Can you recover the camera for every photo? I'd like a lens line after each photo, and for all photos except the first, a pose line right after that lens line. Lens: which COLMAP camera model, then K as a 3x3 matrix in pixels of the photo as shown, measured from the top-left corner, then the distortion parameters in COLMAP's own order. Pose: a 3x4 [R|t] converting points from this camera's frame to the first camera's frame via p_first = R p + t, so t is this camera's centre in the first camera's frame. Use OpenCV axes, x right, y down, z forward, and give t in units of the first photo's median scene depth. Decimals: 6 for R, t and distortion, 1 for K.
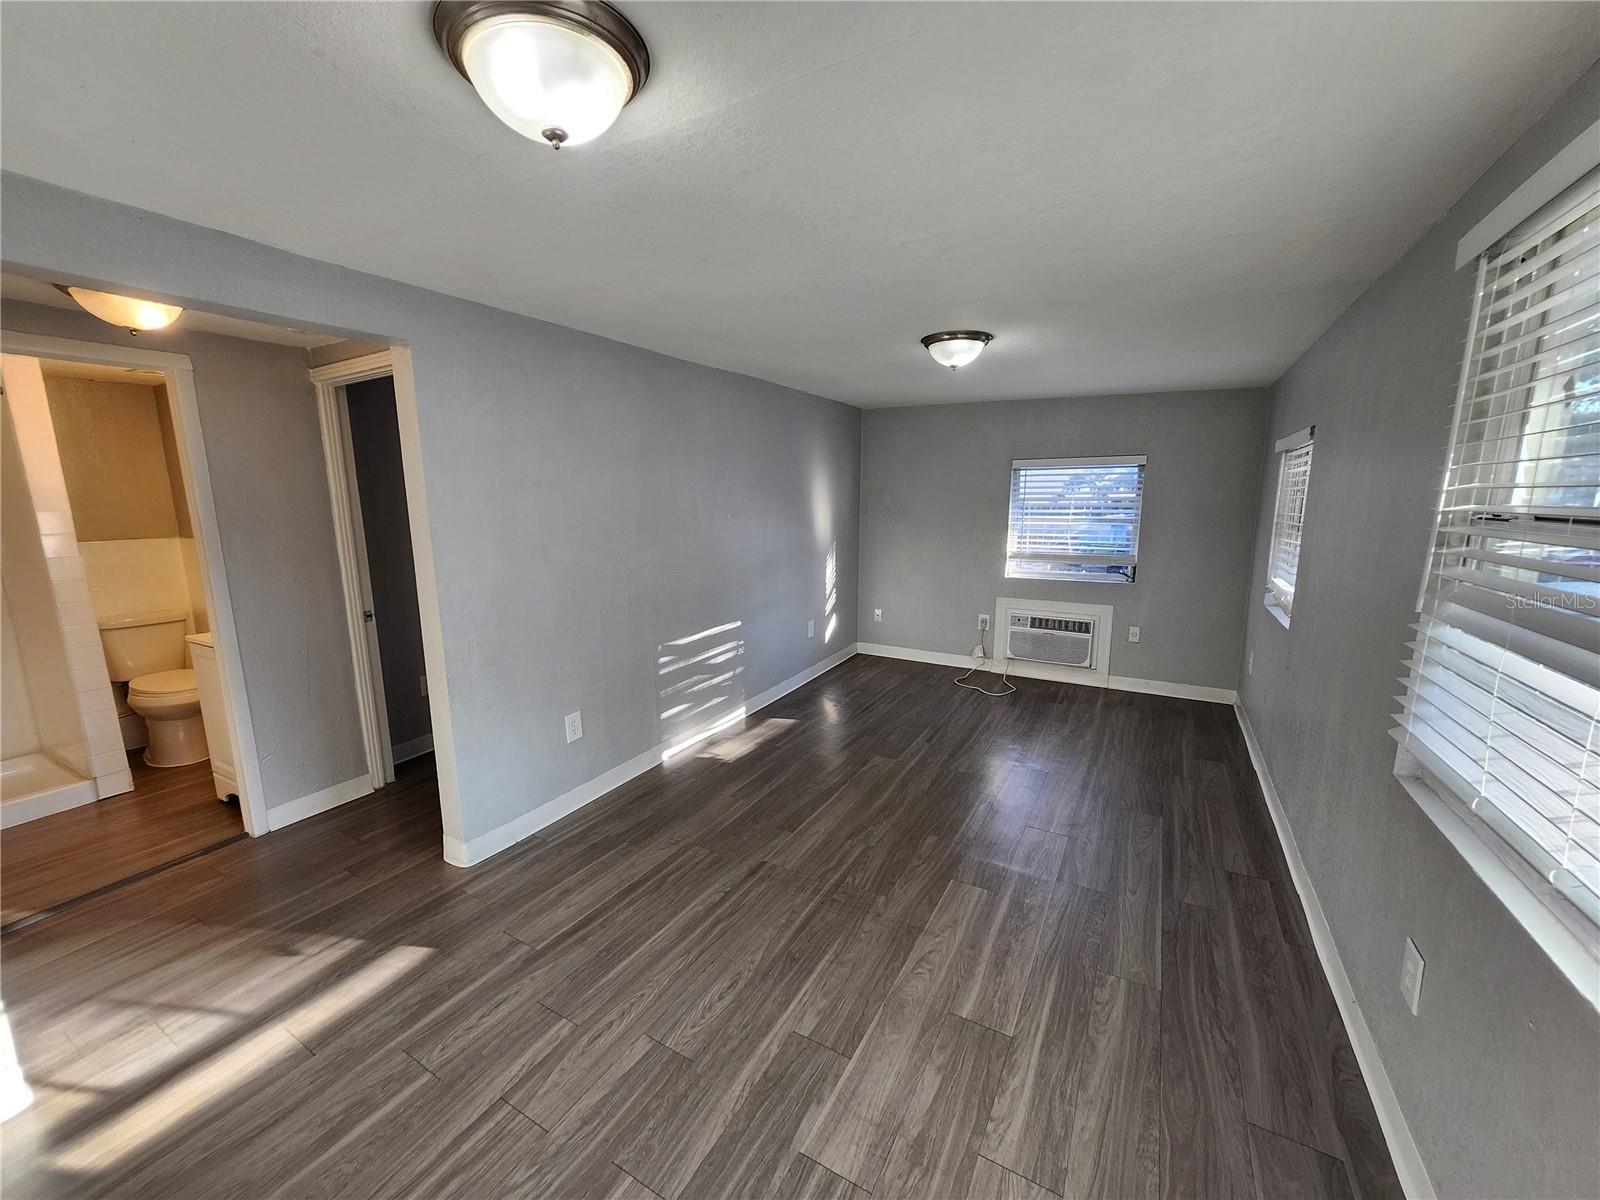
lens RADIAL K [[637.0, 0, 788.3], [0, 637.0, 611.1], [0, 0, 1]] dist [-0.002904, 0.004336]
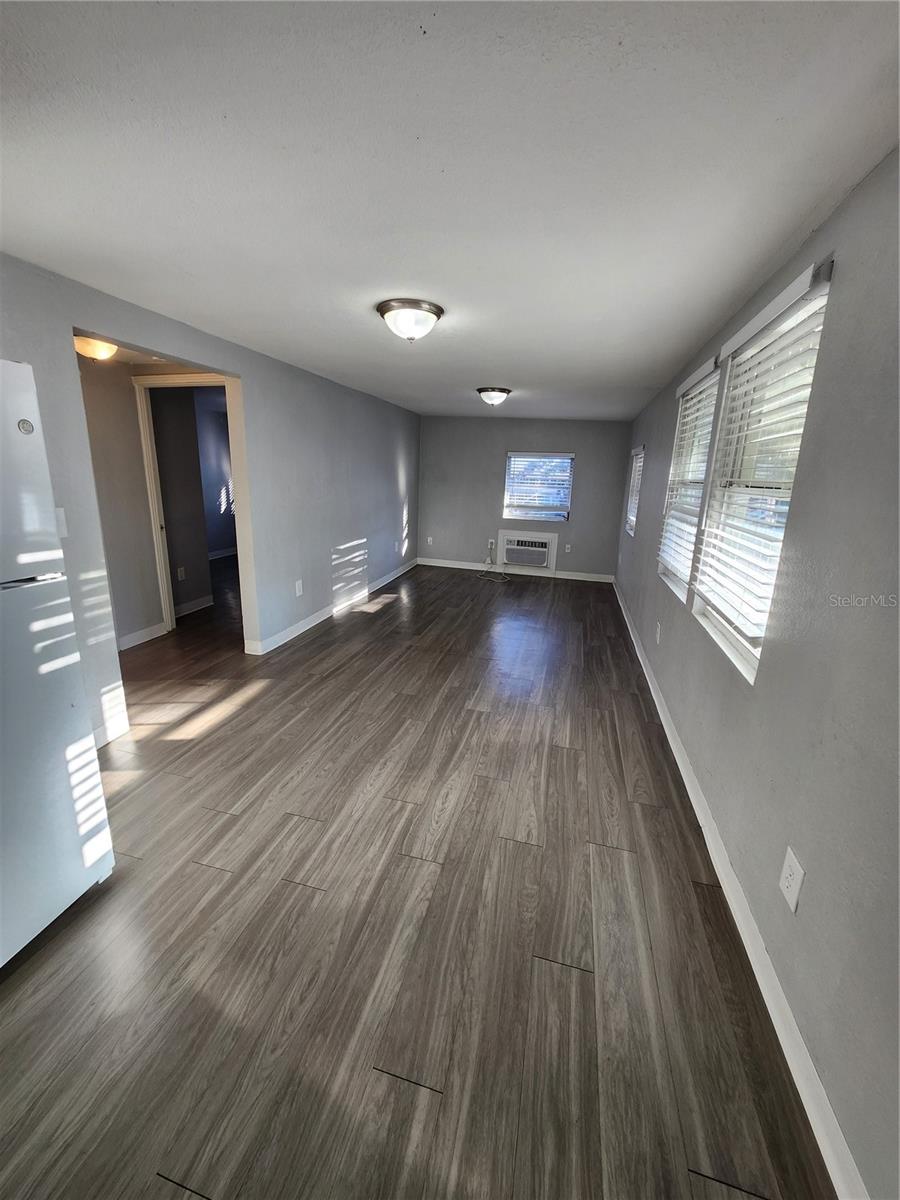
lens RADIAL K [[477.7, 0, 446.4], [0, 477.7, 591.0], [0, 0, 1]] dist [-0.002904, 0.004336]
pose [[0.964272, -0.024495, 0.263779, -0.291362], [0.006803, 0.997677, 0.067775, 0.099513], [-0.264826, -0.063559, 0.962199, -0.445475]]
